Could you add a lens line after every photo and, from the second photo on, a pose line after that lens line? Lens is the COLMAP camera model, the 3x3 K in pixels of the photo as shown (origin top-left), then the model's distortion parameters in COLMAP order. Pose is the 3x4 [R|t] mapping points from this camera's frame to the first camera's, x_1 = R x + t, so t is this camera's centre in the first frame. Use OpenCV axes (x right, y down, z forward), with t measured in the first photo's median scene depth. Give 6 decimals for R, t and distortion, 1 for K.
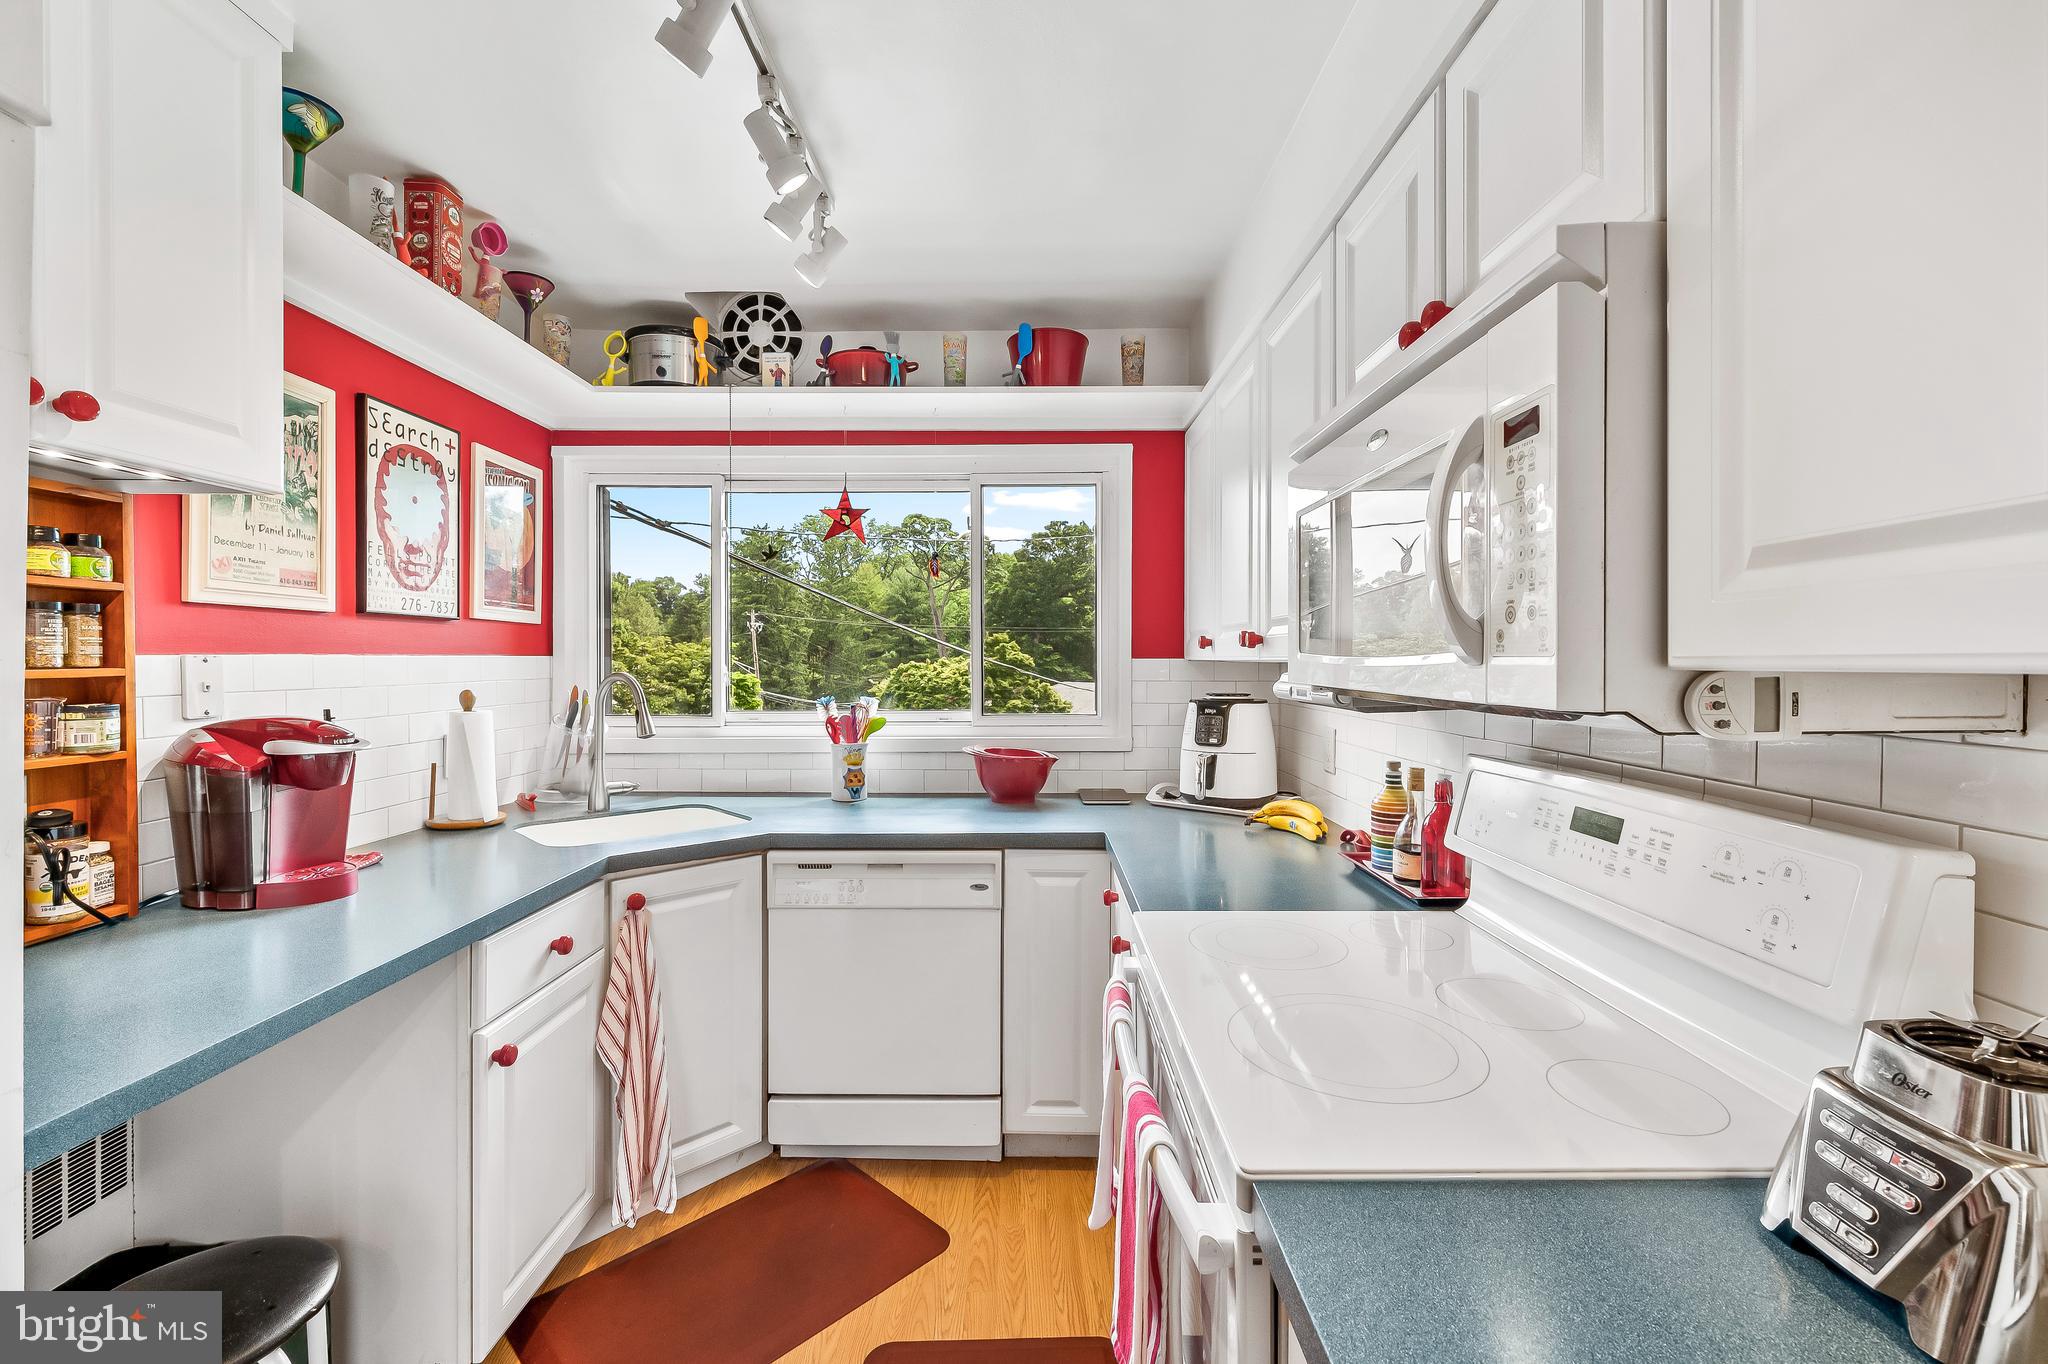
lens RADIAL K [[861.6, 0, 1023.3], [0, 861.6, 669.0], [0, 0, 1]] dist [-0.003442, -0.001338]
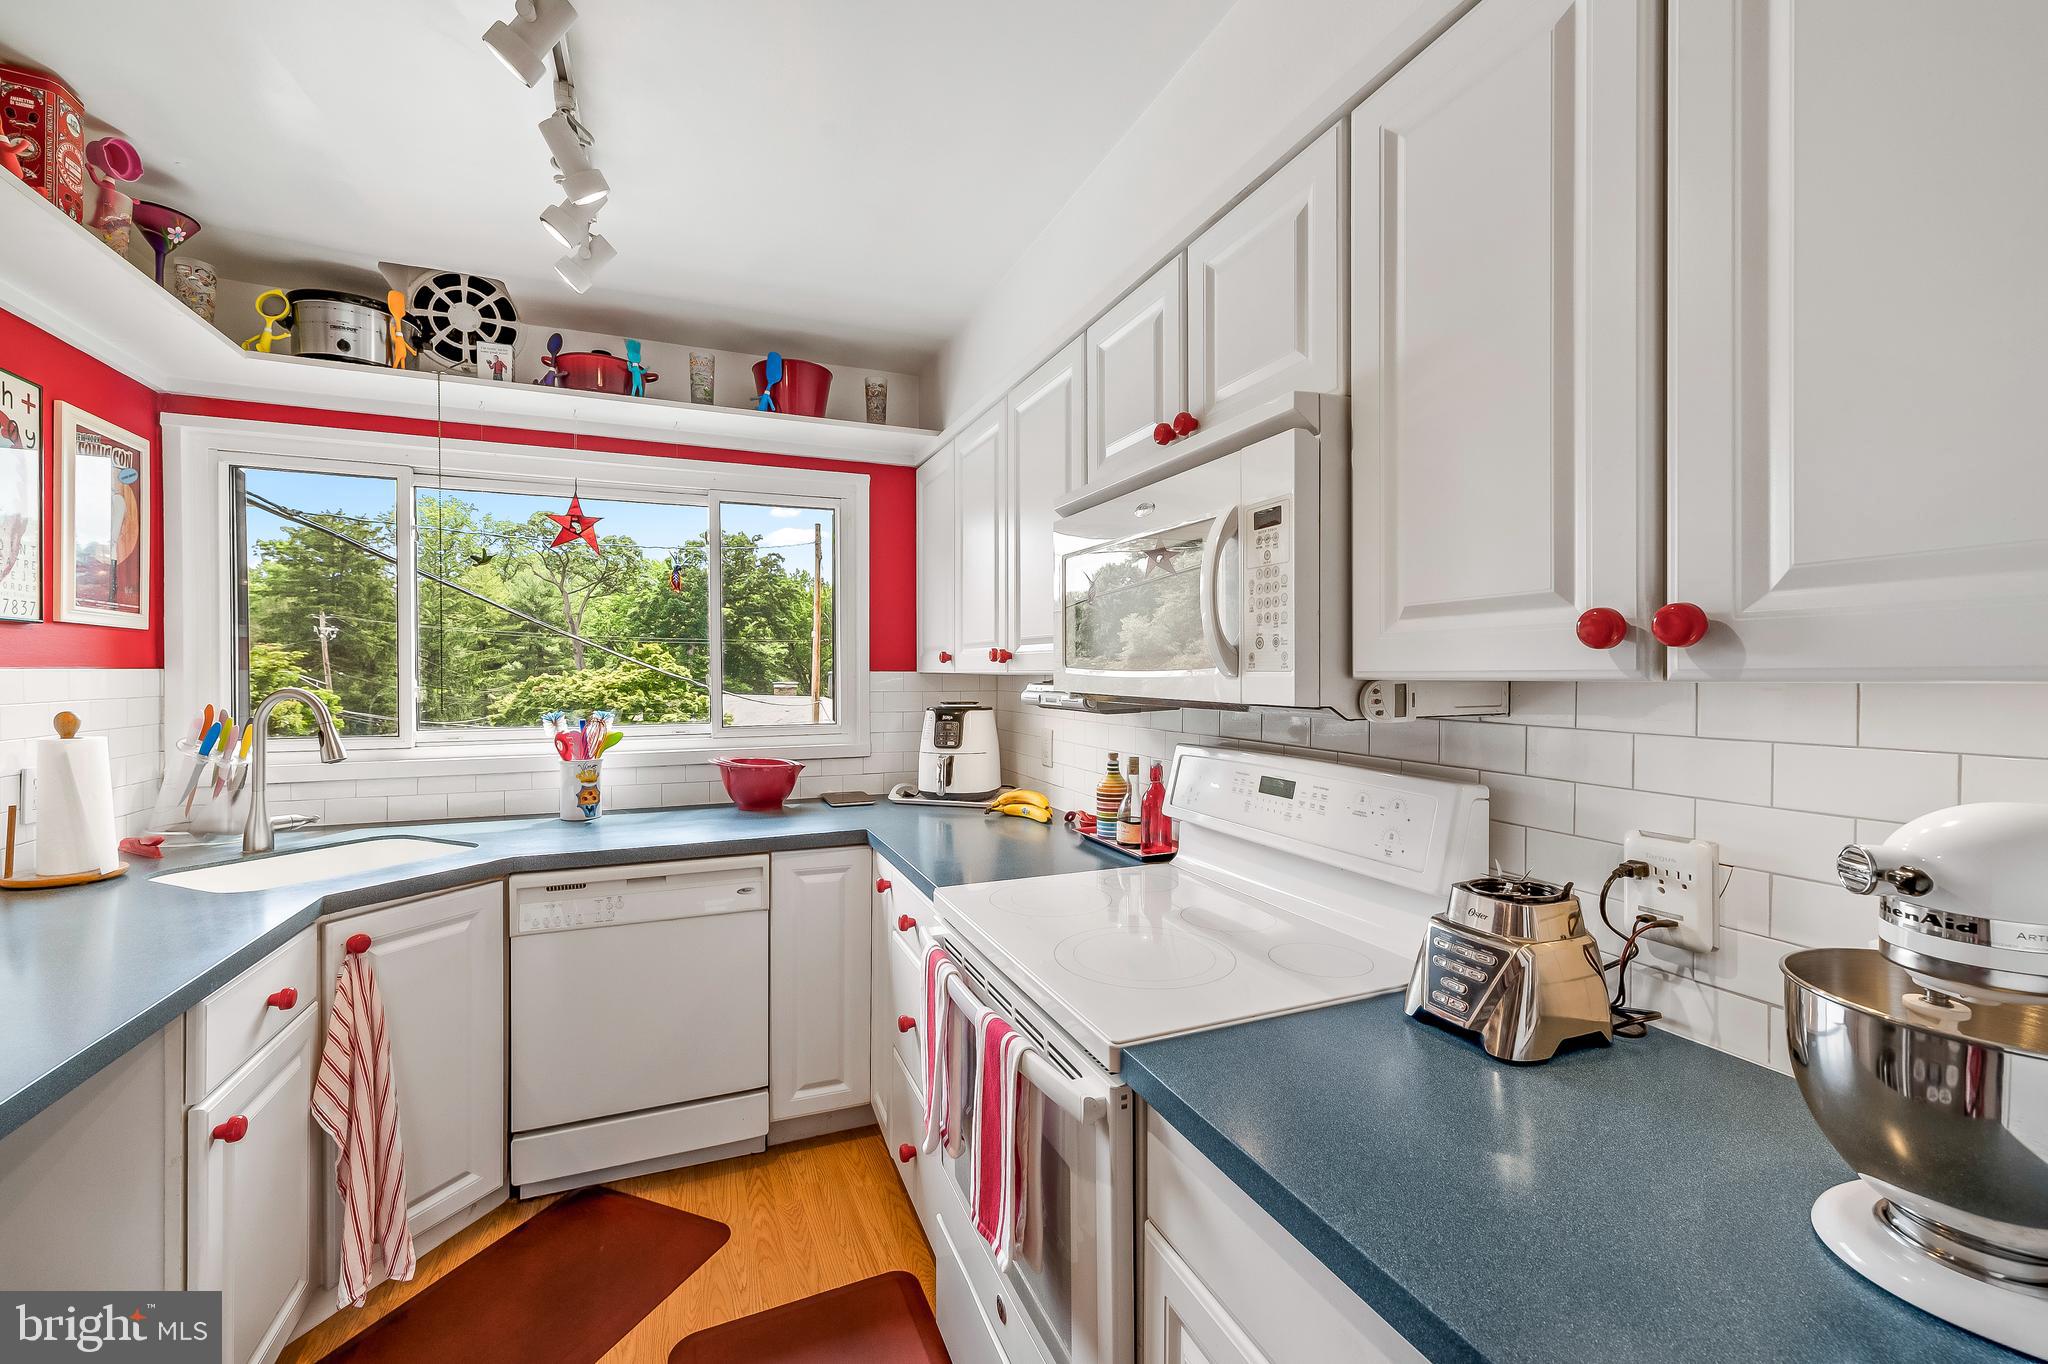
lens RADIAL K [[829.6, 0, 1023.6], [0, 829.6, 680.6], [0, 0, 1]] dist [-0.000629, 0.000290]
pose [[0.921923, -0.005277, 0.387337, -0.140605], [0.005308, 0.999985, 0.000992, -0.000765], [-0.387337, 0.001141, 0.921937, -0.062582]]
